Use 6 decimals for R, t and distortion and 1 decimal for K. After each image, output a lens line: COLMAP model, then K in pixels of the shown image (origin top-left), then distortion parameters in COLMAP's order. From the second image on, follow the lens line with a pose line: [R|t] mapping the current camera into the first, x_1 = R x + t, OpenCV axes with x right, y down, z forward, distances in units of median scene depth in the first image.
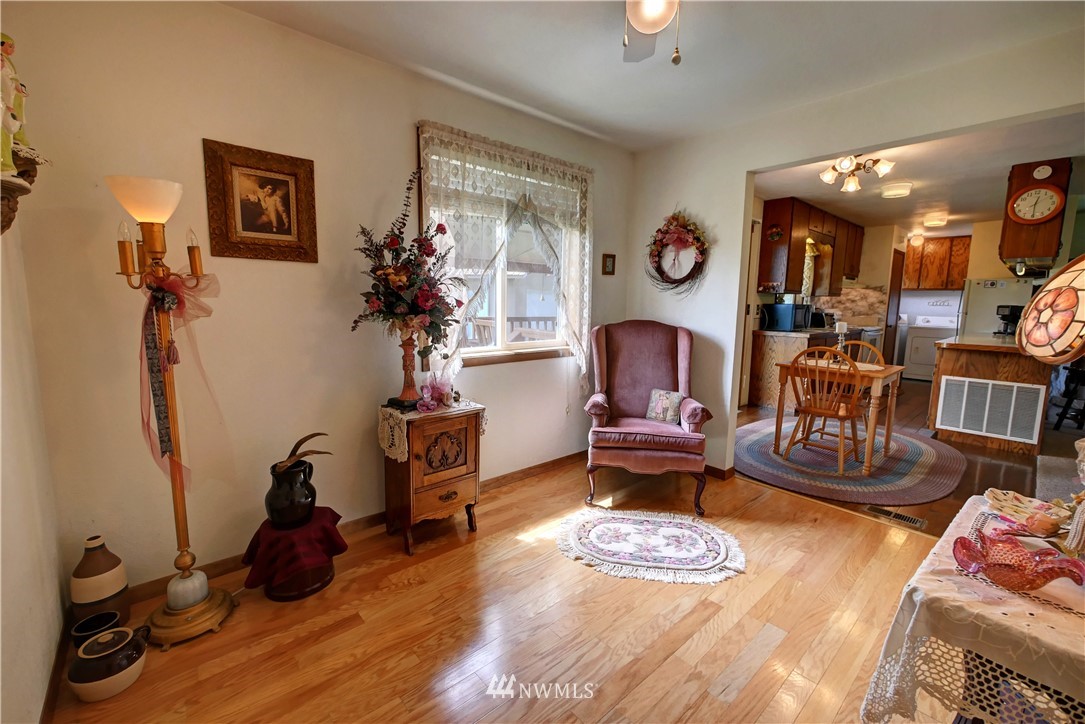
lens RADIAL K [[450.9, 0, 541.5], [0, 450.9, 357.8], [0, 0, 1]] dist [-0.006847, -0.000081]
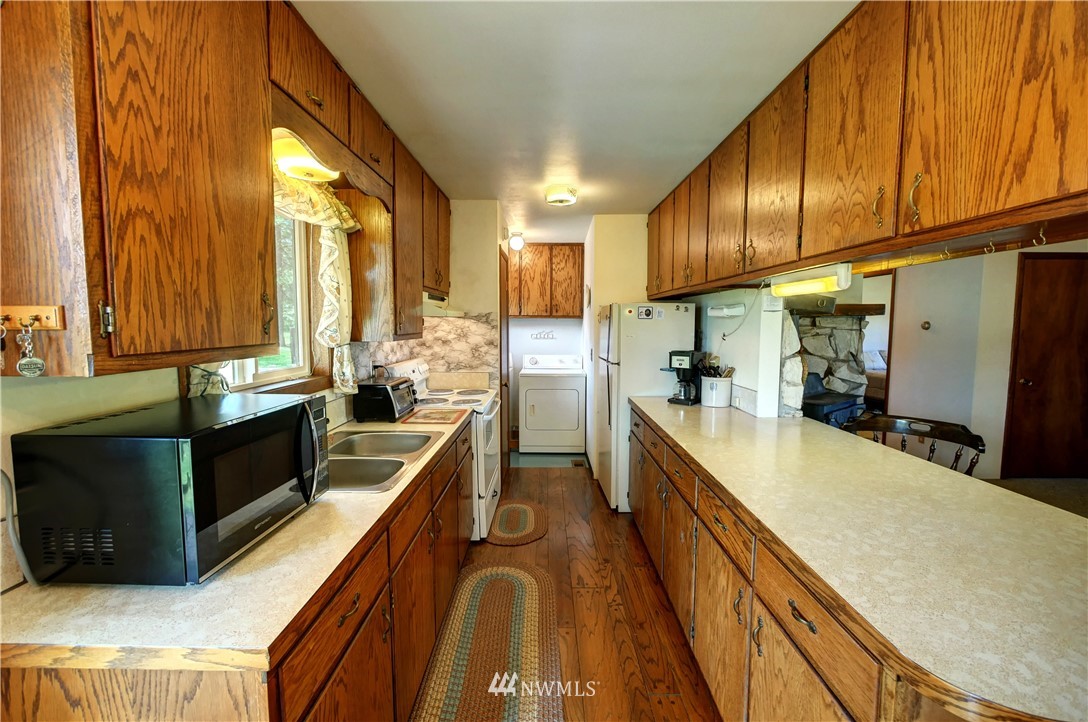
lens RADIAL K [[452.2, 0, 543.0], [0, 452.2, 356.8], [0, 0, 1]] dist [-0.006847, -0.000081]
pose [[0.670042, -0.069866, 0.739028, 0.397487], [0.102506, 0.994732, 0.001102, -0.101523], [-0.735212, 0.075016, 0.673674, 0.588843]]
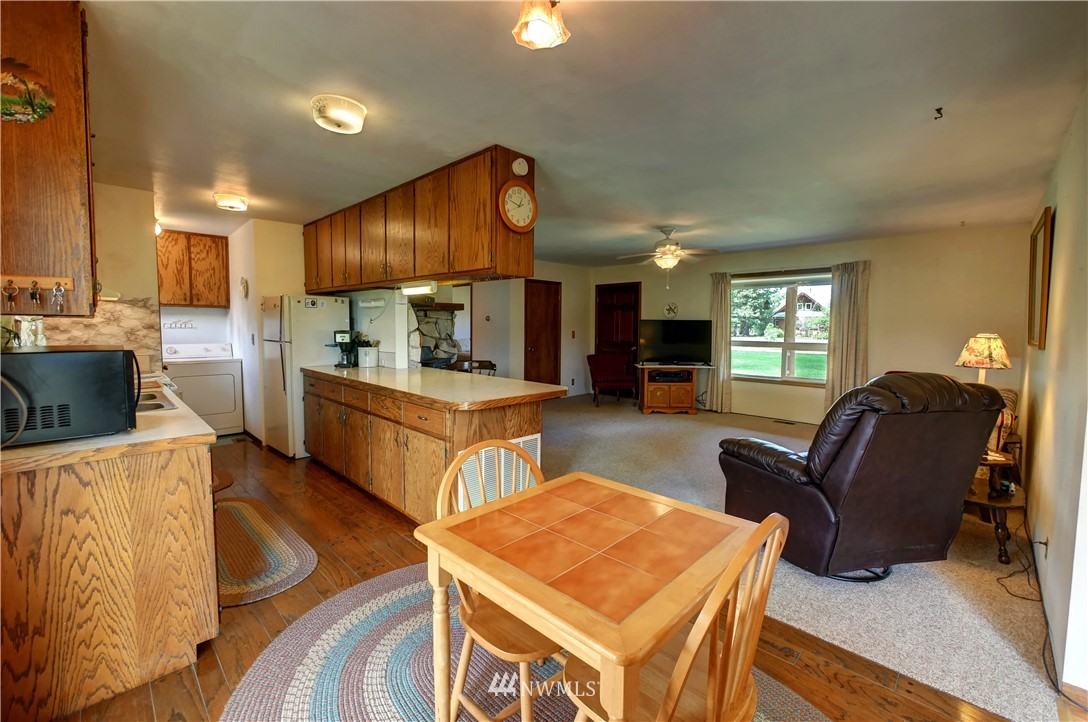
lens RADIAL K [[449.3, 0, 549.9], [0, 449.3, 355.0], [0, 0, 1]] dist [-0.005802, -0.000008]
pose [[-0.065833, -0.083941, 0.994294, 0.166296], [0.115841, 0.989075, 0.091170, -0.082313], [-0.991084, 0.121182, -0.055390, 0.537851]]
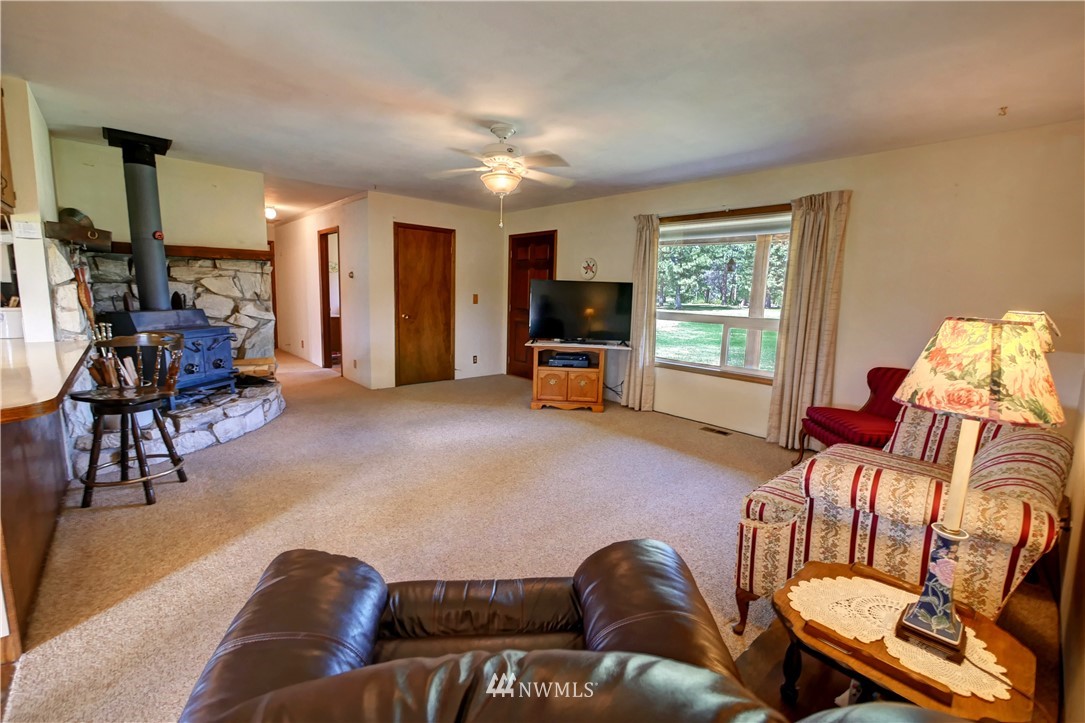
lens RADIAL K [[460.8, 0, 539.4], [0, 460.8, 356.2], [0, 0, 1]] dist [-0.007242, 0.000033]
pose [[-0.004432, -0.158298, 0.987381, 0.399901], [0.093970, 0.982956, 0.158010, -0.040481], [-0.995565, 0.093484, 0.010519, 0.265589]]
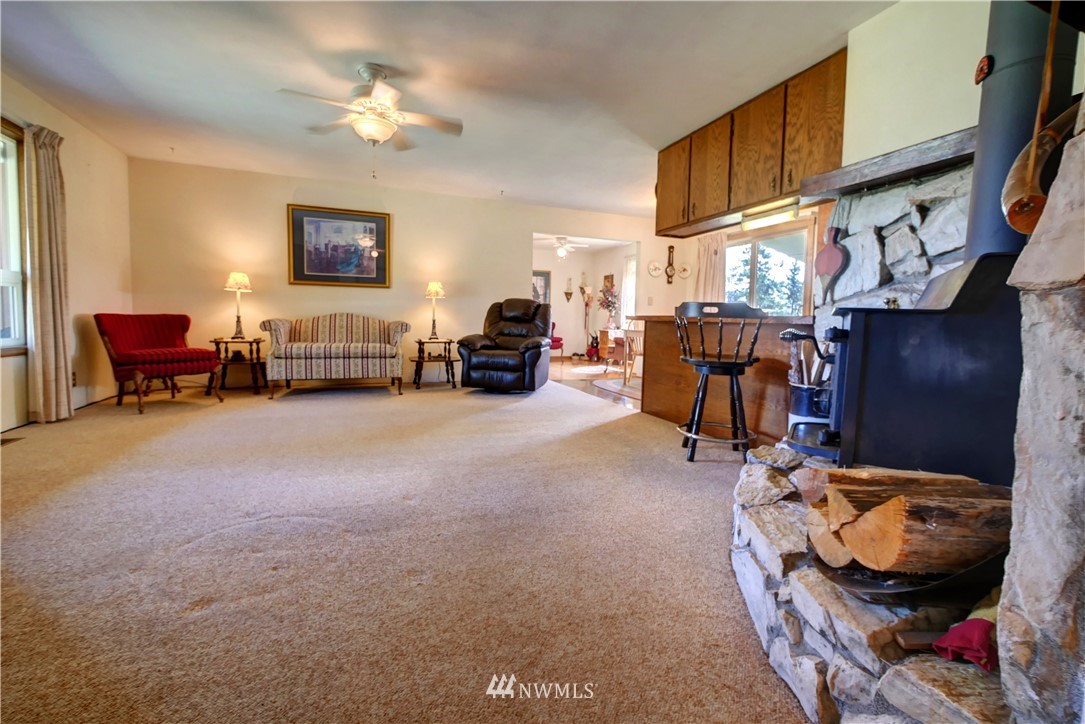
lens RADIAL K [[467.5, 0, 543.9], [0, 467.5, 350.7], [0, 0, 1]] dist [-0.000691, -0.000494]
pose [[-0.356169, 0.035842, -0.933734, 1.240782], [-0.144105, 0.985203, 0.092785, -0.003476], [0.923243, 0.167603, -0.345734, 0.623145]]
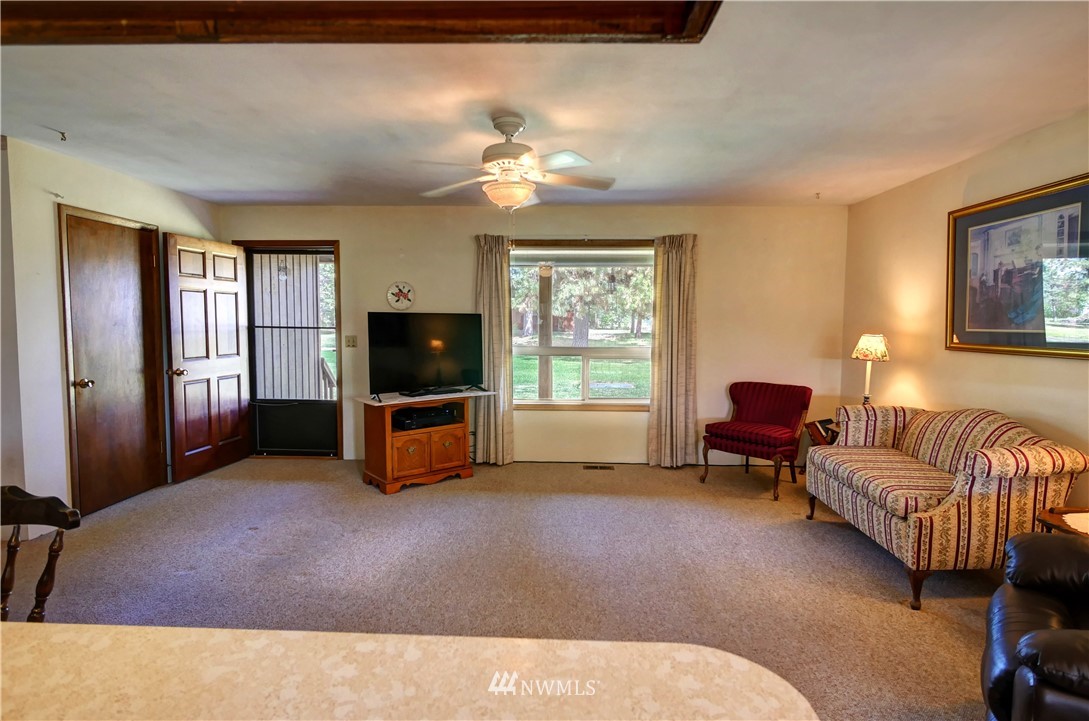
lens RADIAL K [[566.9, 0, 544.5], [0, 566.9, 360.5], [0, 0, 1]] dist [-0.002174, -0.001105]
pose [[-0.717418, -0.072592, 0.692850, 0.557157], [0.068120, 0.982480, 0.173474, -0.090287], [-0.693304, 0.171651, -0.699904, 0.597244]]
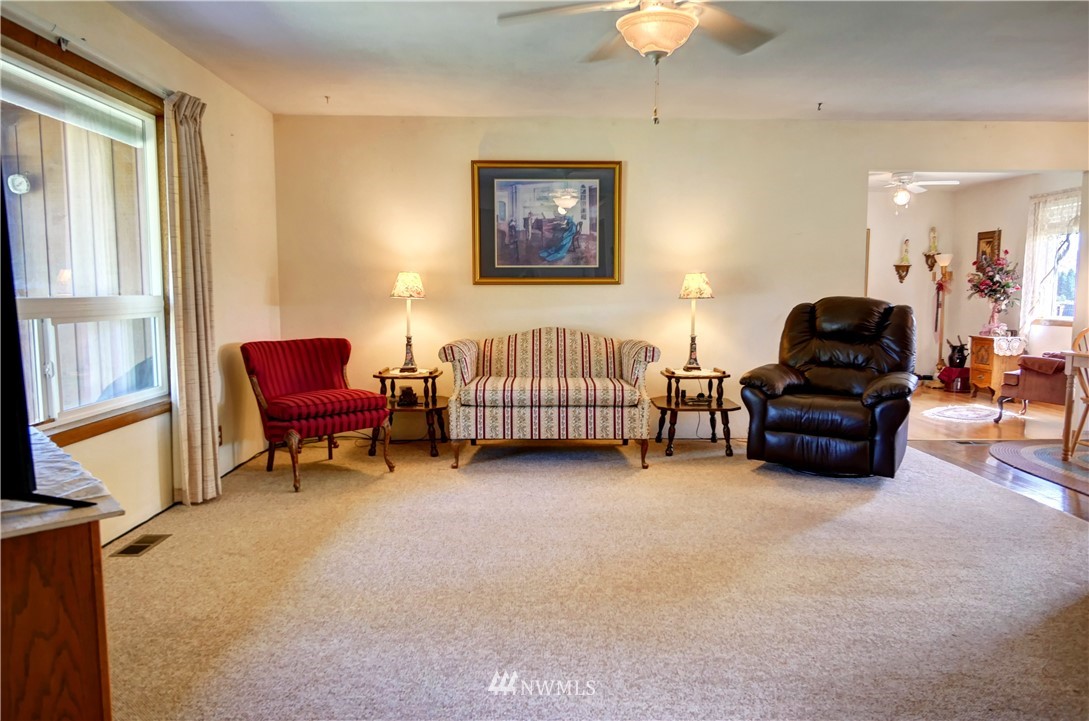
lens RADIAL K [[710.2, 0, 544.5], [0, 710.2, 360.5], [0, 0, 1]] dist [0.002956, 0.002885]
pose [[-0.652166, 0.056758, -0.755948, 1.199783], [-0.108066, 0.980048, 0.166814, -0.035210], [0.750334, 0.190483, -0.633021, 0.506107]]
